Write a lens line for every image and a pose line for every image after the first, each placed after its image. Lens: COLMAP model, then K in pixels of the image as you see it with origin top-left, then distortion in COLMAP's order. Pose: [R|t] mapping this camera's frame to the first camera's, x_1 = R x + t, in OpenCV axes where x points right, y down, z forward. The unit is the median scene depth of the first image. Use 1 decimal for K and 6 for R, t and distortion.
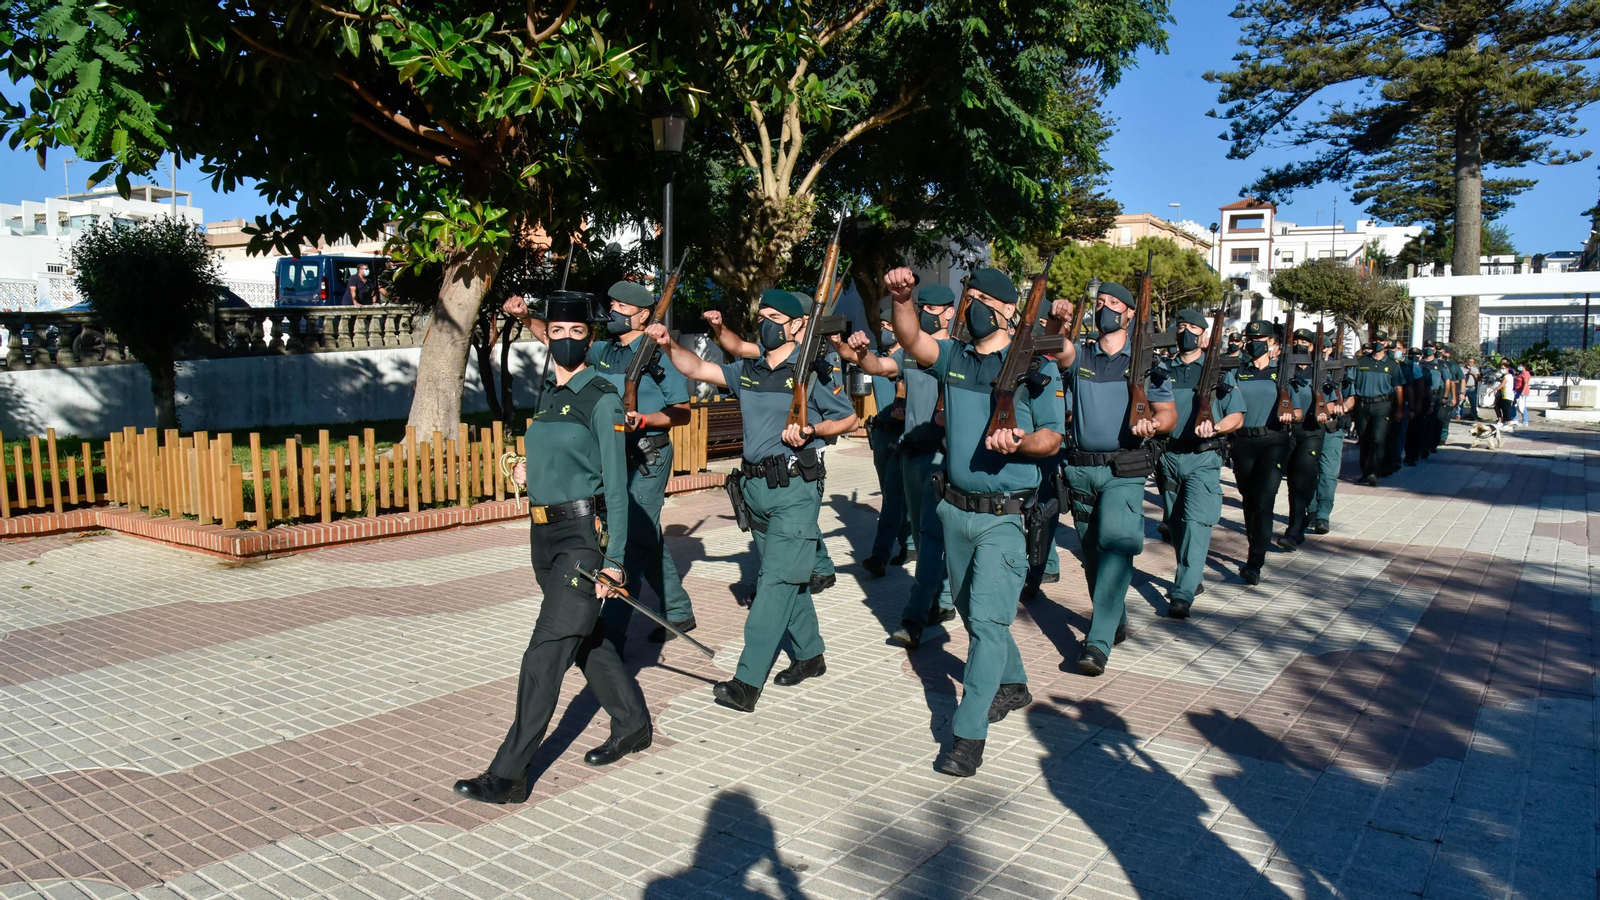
lens RADIAL K [[1073.1, 0, 803.7], [0, 1073.1, 476.7], [0, 0, 1]] dist [-0.053515, 0.002700]
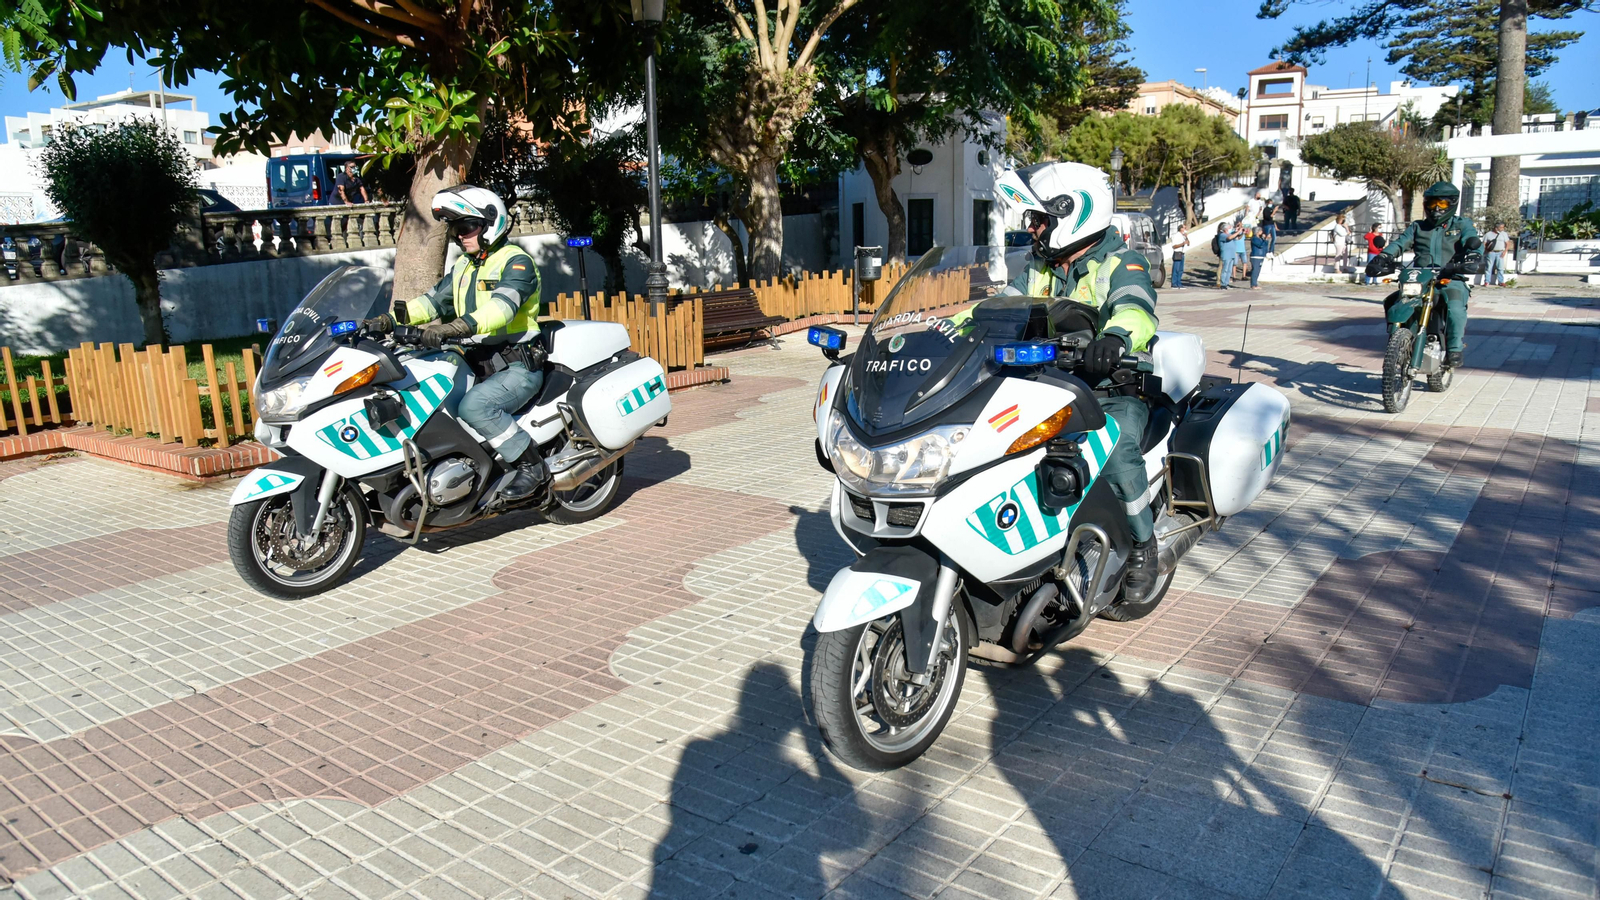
lens RADIAL K [[1060.1, 0, 794.7], [0, 1060.1, 481.4], [0, 0, 1]] dist [-0.048235, 0.001221]
pose [[0.999089, -0.027041, -0.033018, 0.019790], [0.030524, 0.993464, 0.109989, -0.004553], [0.029828, -0.110896, 0.993384, 0.055771]]
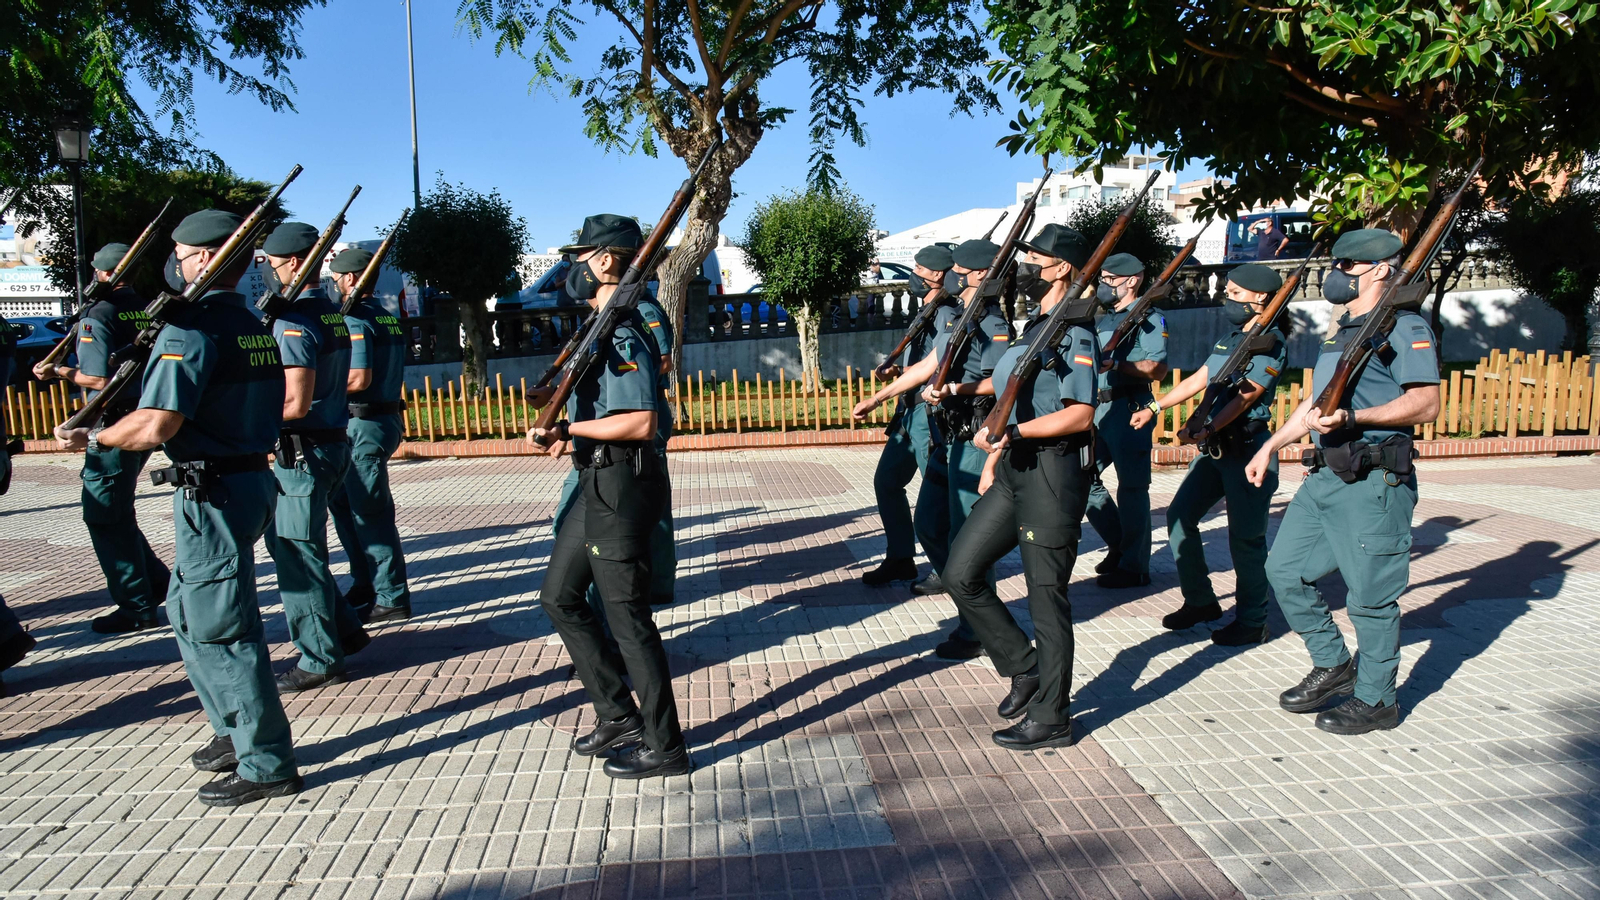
lens RADIAL K [[1073.1, 0, 803.7], [0, 1073.1, 476.7], [0, 0, 1]] dist [-0.053515, 0.002700]
pose [[0.665509, 0.098823, -0.739819, 0.095012], [-0.065006, 0.995104, 0.074446, 0.014379], [0.743554, -0.001452, 0.668674, -0.126299]]
